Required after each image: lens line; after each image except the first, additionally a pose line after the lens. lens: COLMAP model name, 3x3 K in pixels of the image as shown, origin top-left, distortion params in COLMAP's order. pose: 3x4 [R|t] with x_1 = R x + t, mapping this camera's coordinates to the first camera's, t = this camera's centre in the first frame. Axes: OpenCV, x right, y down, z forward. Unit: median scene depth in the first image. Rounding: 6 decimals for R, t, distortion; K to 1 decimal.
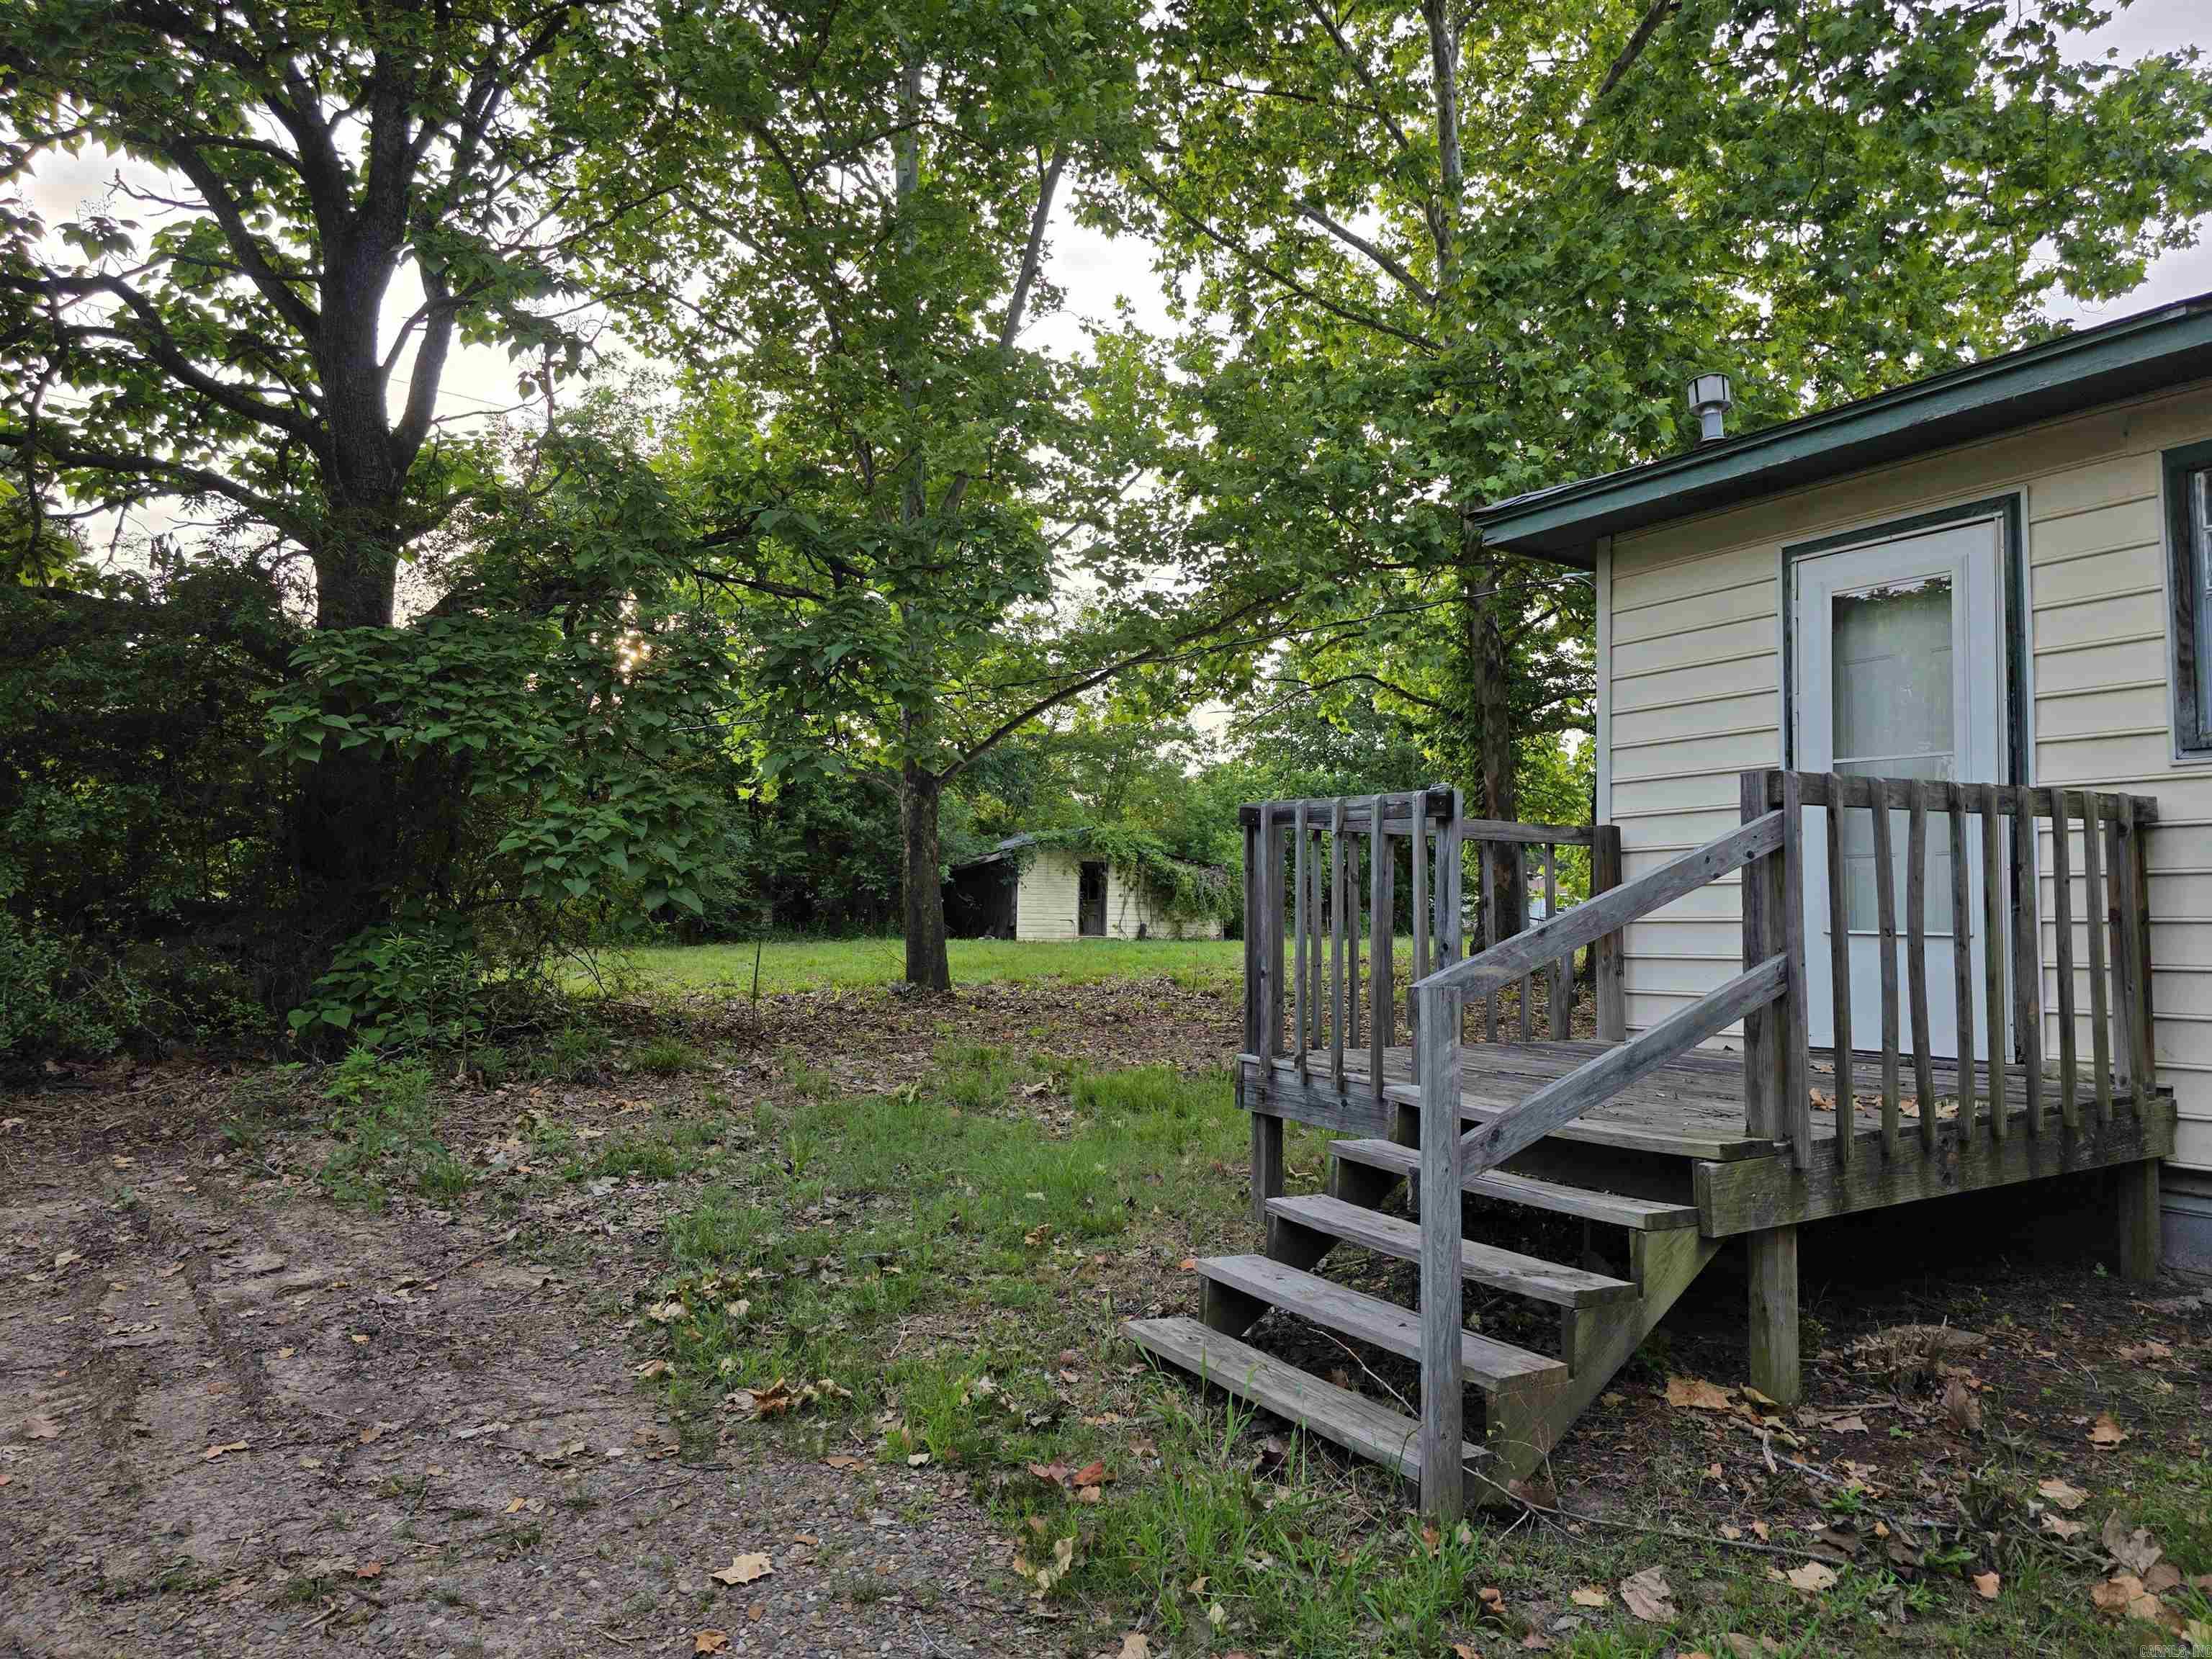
lens RADIAL K [[1487.4, 0, 1106.0], [0, 1487.4, 845.6], [0, 0, 1]] dist [0.054714, -0.054105]
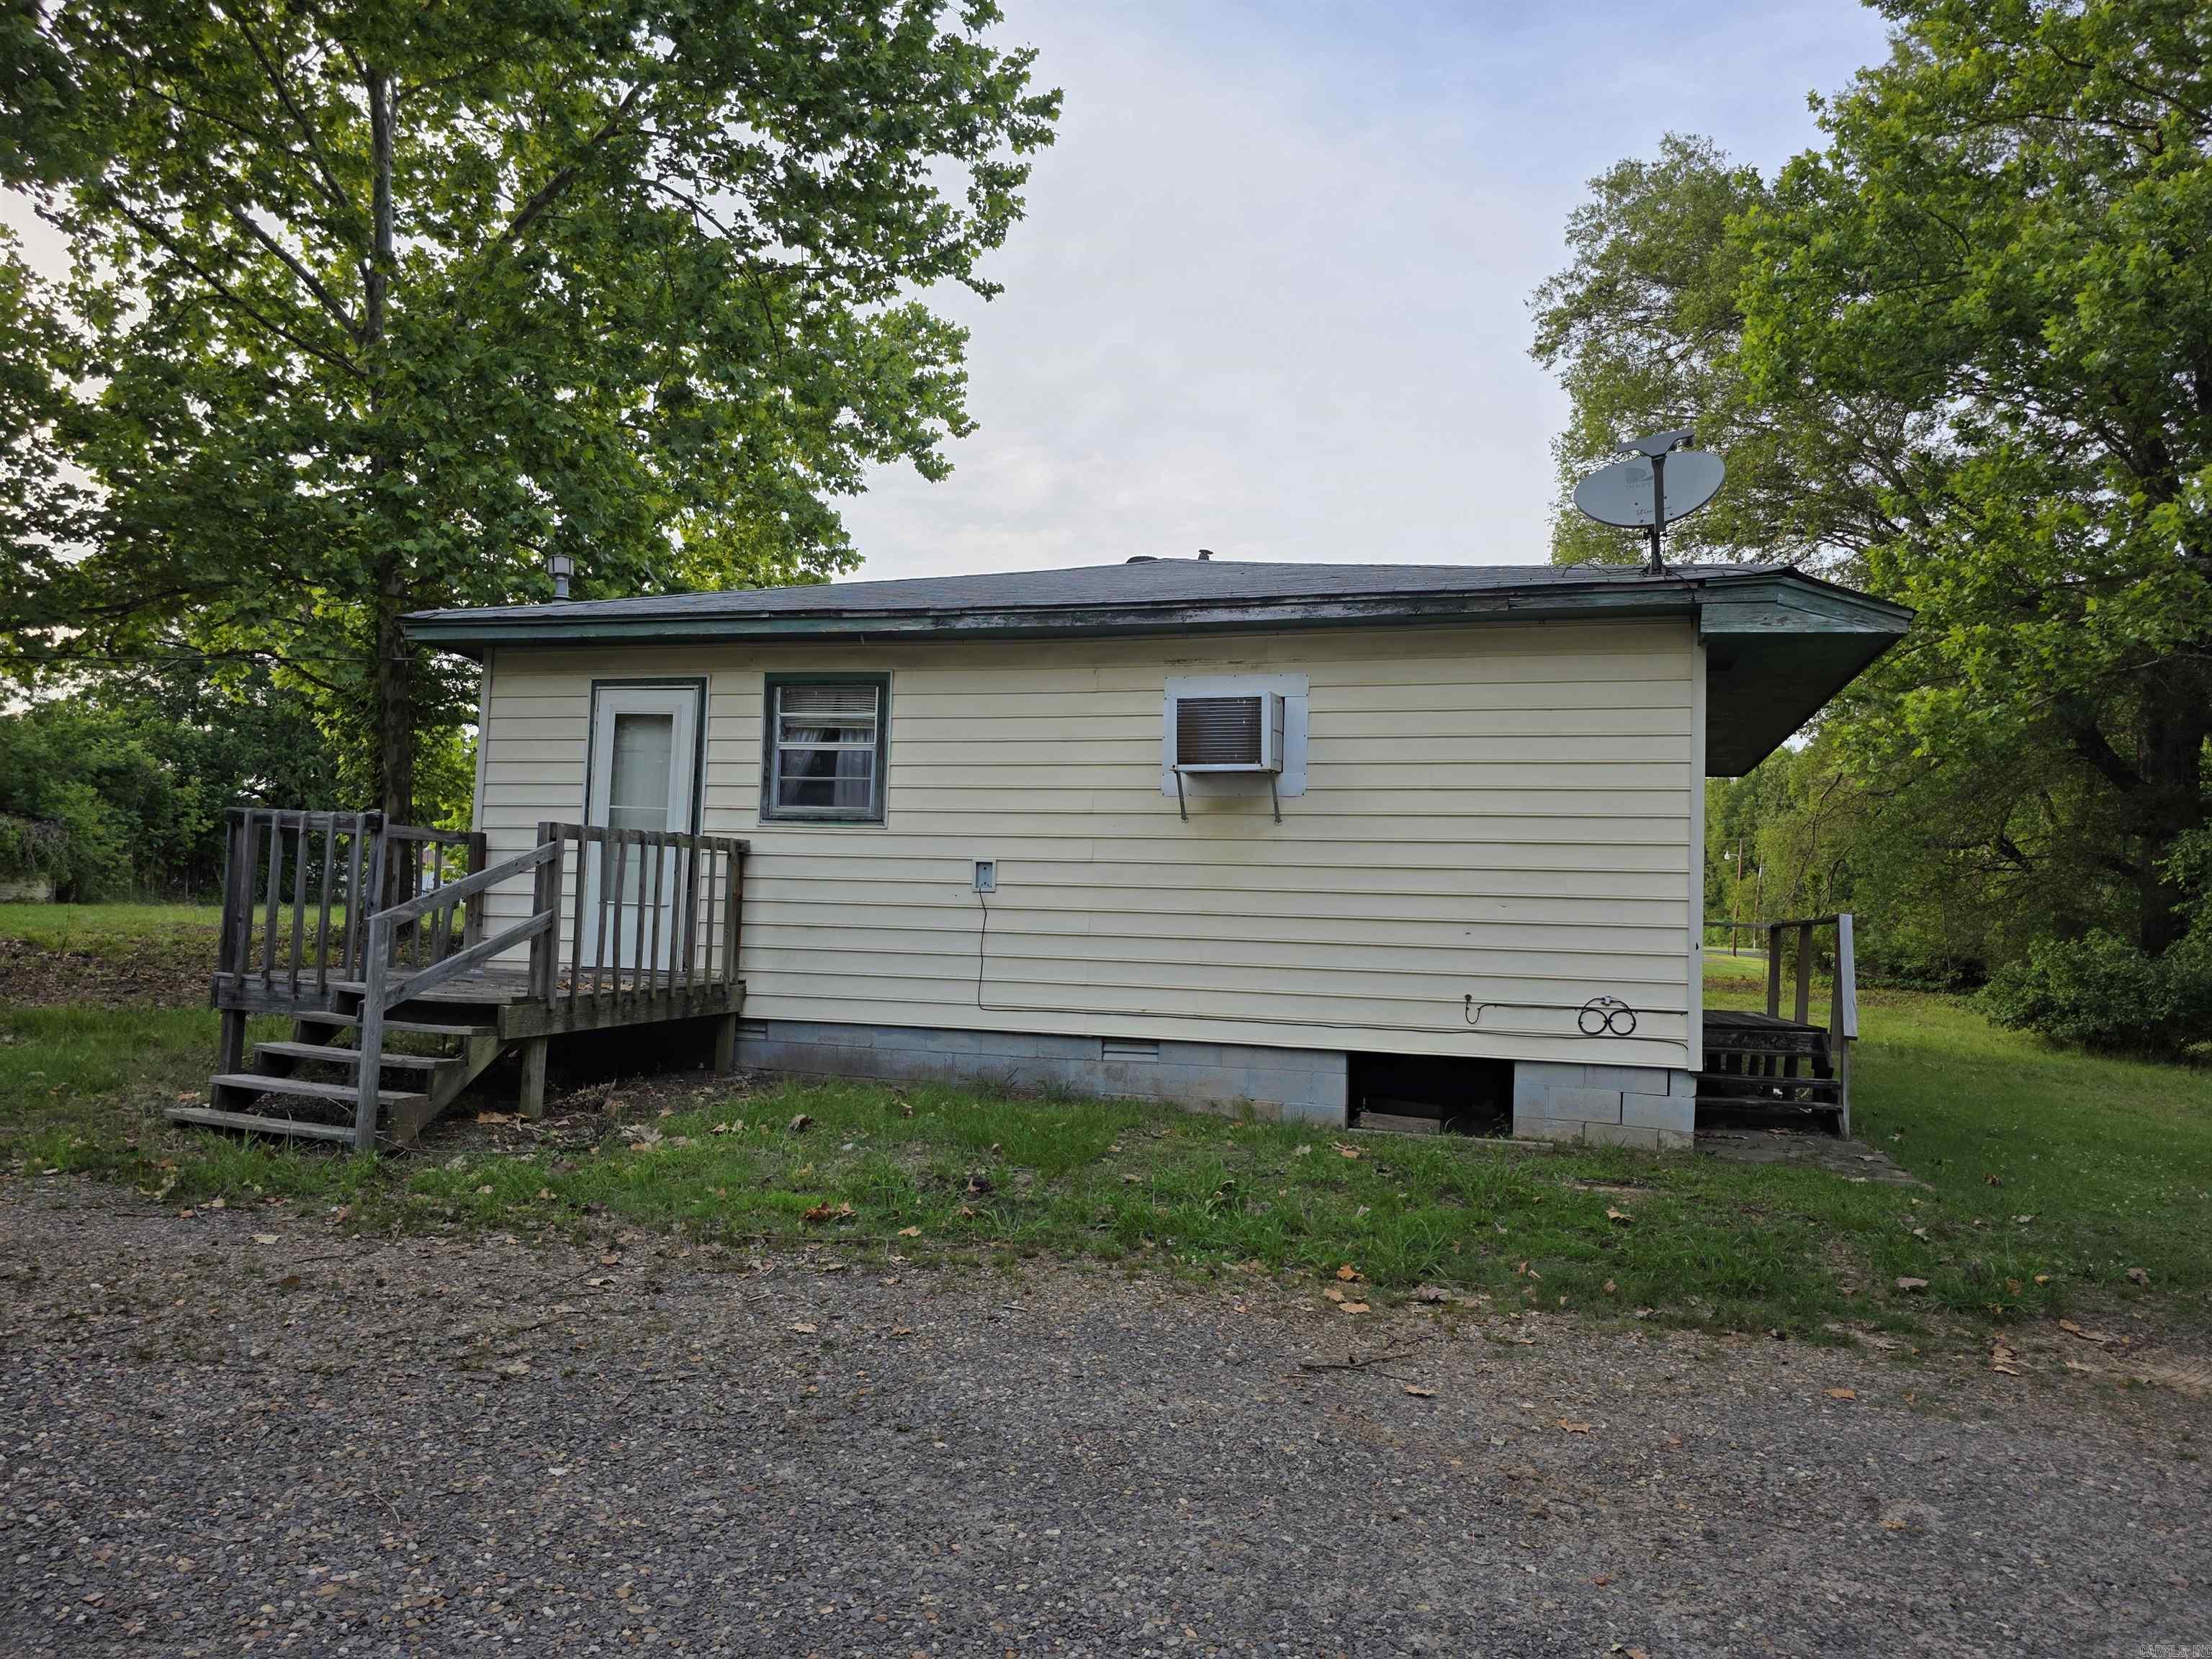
lens RADIAL K [[1487.4, 0, 1109.2], [0, 1487.4, 843.0], [0, 0, 1]] dist [0.054714, -0.054105]
pose [[0.757947, 0.053133, 0.650149, -0.241730], [-0.063469, 0.997955, -0.007565, -0.041138], [-0.649222, -0.035530, 0.759769, -0.814631]]
